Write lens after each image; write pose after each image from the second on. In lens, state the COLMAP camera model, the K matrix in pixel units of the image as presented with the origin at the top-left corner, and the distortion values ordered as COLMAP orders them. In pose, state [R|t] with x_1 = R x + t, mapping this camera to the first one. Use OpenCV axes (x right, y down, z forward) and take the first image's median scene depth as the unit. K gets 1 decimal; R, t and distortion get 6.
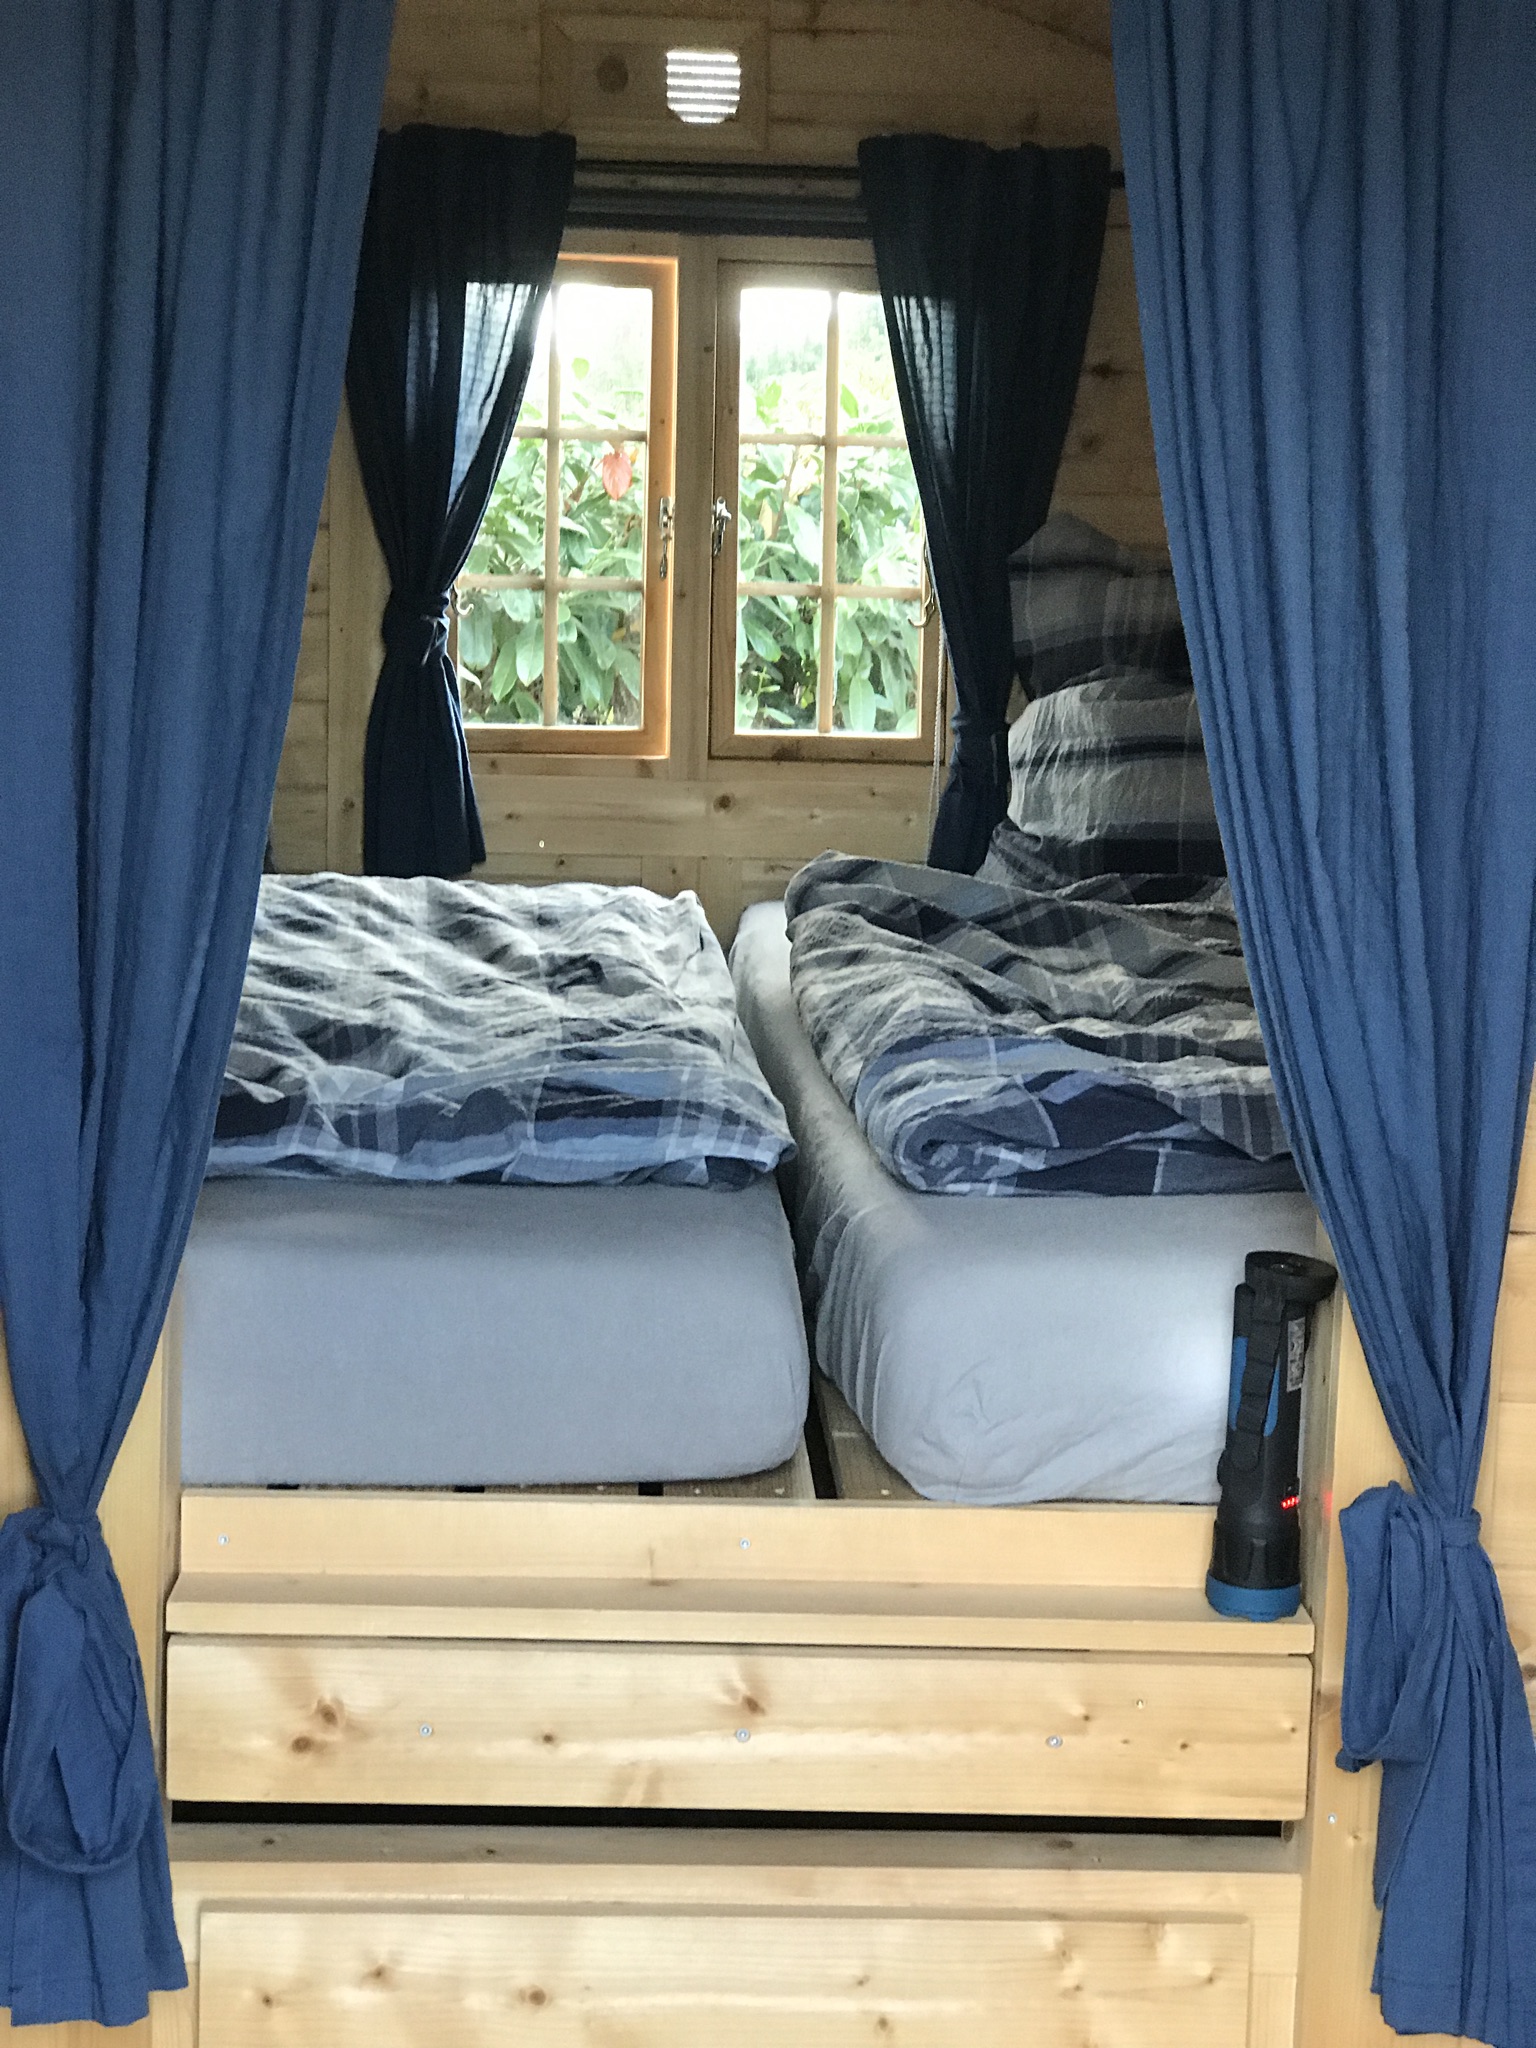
lens RADIAL K [[3402.6, 0, 767.8], [0, 3402.6, 1024.4], [0, 0, 1]] dist [-0.014404, 0.000000]
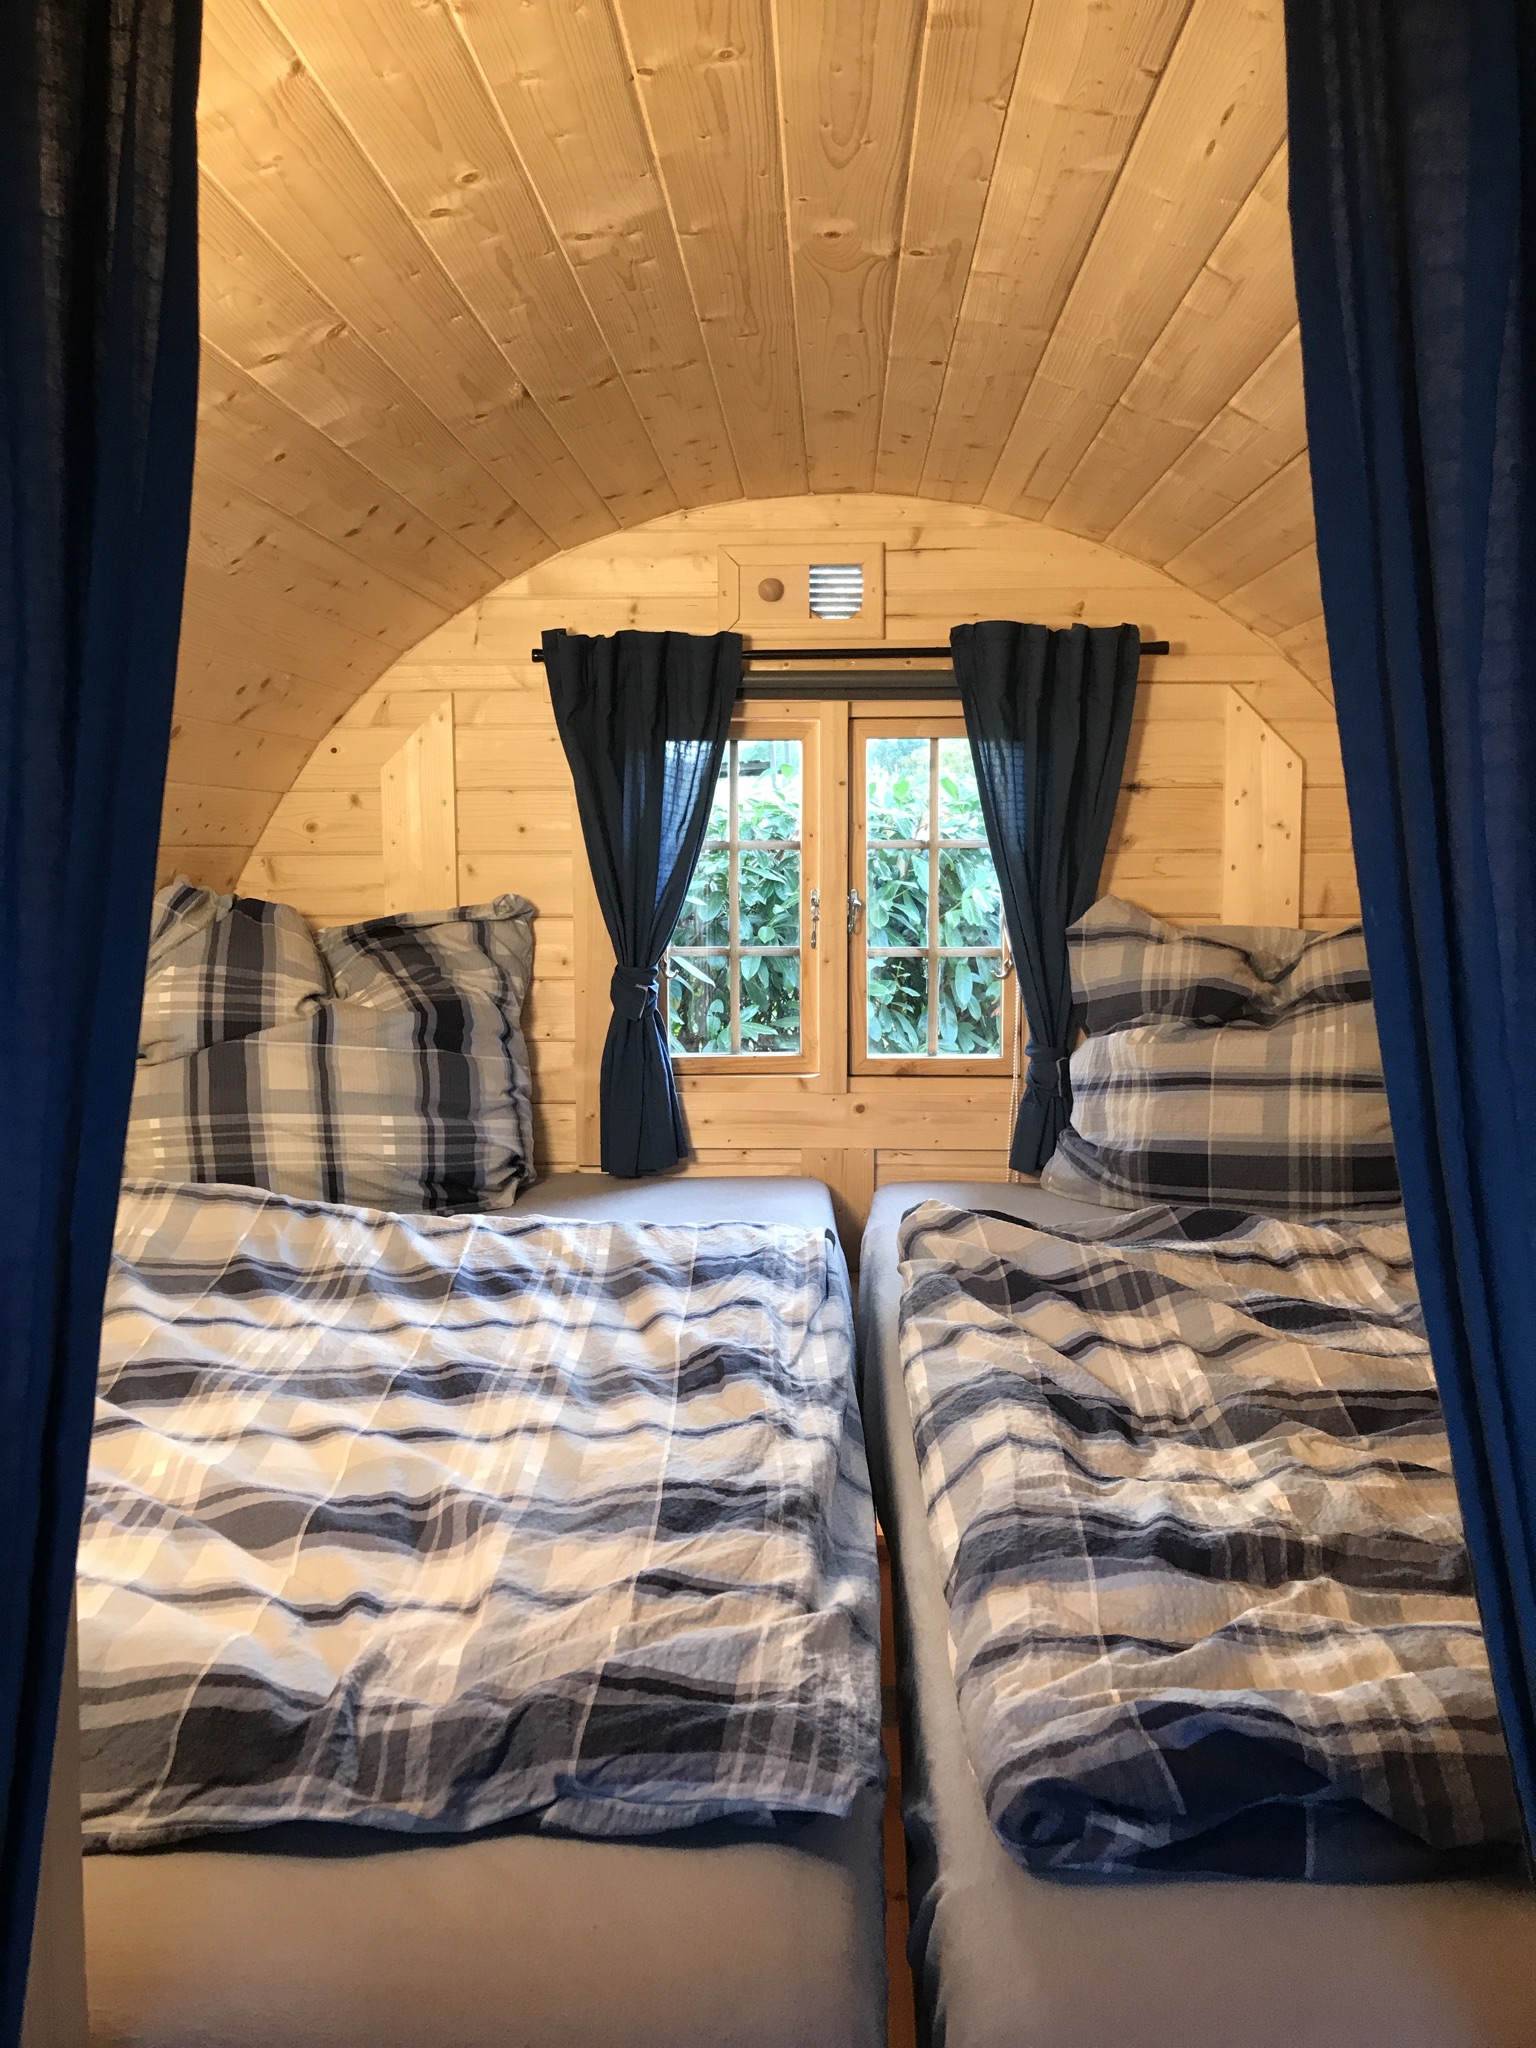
lens RADIAL K [[1659.9, 0, 697.7], [0, 1659.9, 1012.5], [0, 0, 1]] dist [0.007248, -0.010007]
pose [[0.990663, -0.015708, -0.135429, 0.014283], [0.012036, 0.999539, -0.027887, -0.089060], [0.135805, 0.025997, 0.990395, 0.333115]]
